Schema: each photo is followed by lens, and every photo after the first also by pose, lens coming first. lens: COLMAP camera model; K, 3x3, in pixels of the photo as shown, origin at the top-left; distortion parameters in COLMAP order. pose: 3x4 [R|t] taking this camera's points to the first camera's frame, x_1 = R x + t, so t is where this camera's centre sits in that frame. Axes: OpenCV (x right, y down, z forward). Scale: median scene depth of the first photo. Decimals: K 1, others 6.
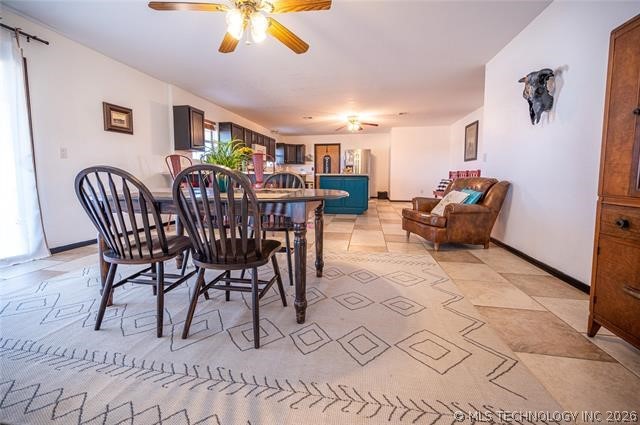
lens RADIAL K [[254.7, 0, 316.1], [0, 254.7, 199.1], [0, 0, 1]] dist [-0.000523, 0.000262]
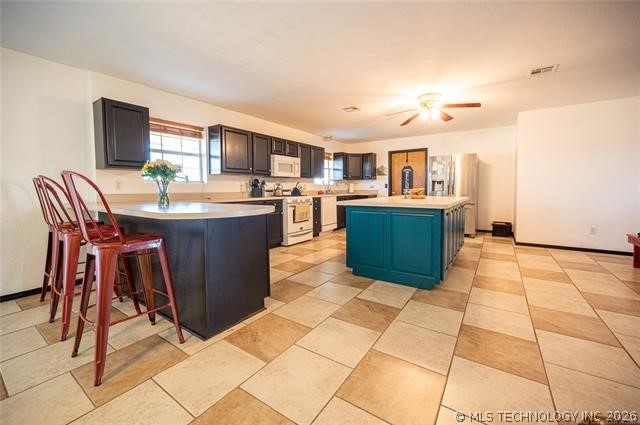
lens RADIAL K [[254.7, 0, 320.9], [0, 254.7, 200.9], [0, 0, 1]] dist [-0.000523, 0.000262]
pose [[0.920363, 0.011983, -0.390882, 0.178469], [-0.028456, 0.998933, -0.036378, -0.082061], [0.390029, 0.044604, 0.919721, 0.489819]]
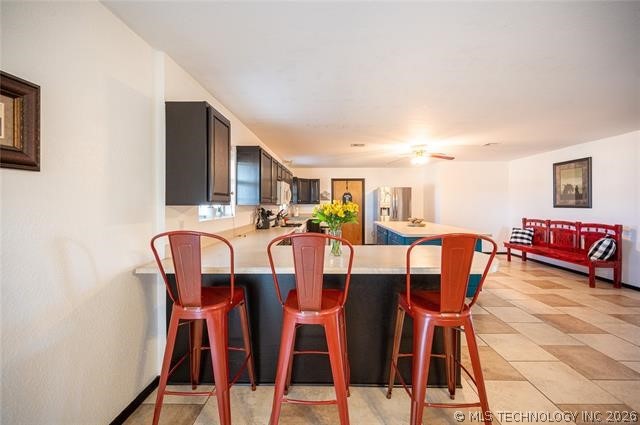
lens RADIAL K [[254.7, 0, 325.7], [0, 254.7, 204.1], [0, 0, 1]] dist [-0.000523, 0.000262]
pose [[0.984480, -0.000567, 0.175495, -0.289940], [0.016759, 0.995729, -0.090794, -0.119066], [-0.174694, 0.092326, 0.980285, 0.427234]]
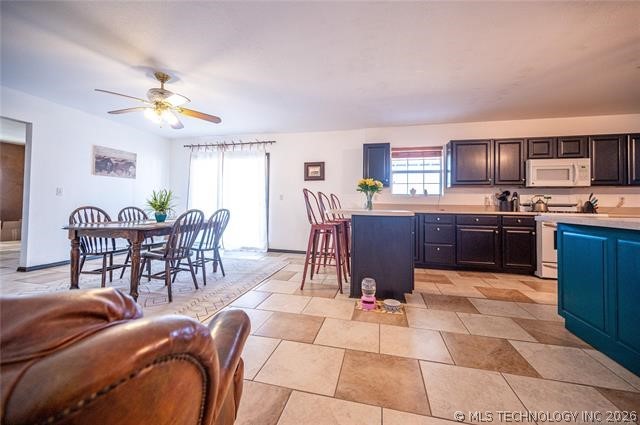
lens RADIAL K [[254.7, 0, 319.2], [0, 254.7, 206.6], [0, 0, 1]] dist [-0.000523, 0.000262]
pose [[-0.036373, 0.004035, -0.999330, 0.395990], [-0.109450, 0.993960, 0.007997, -0.080839], [0.993327, 0.109667, -0.035711, 0.672529]]
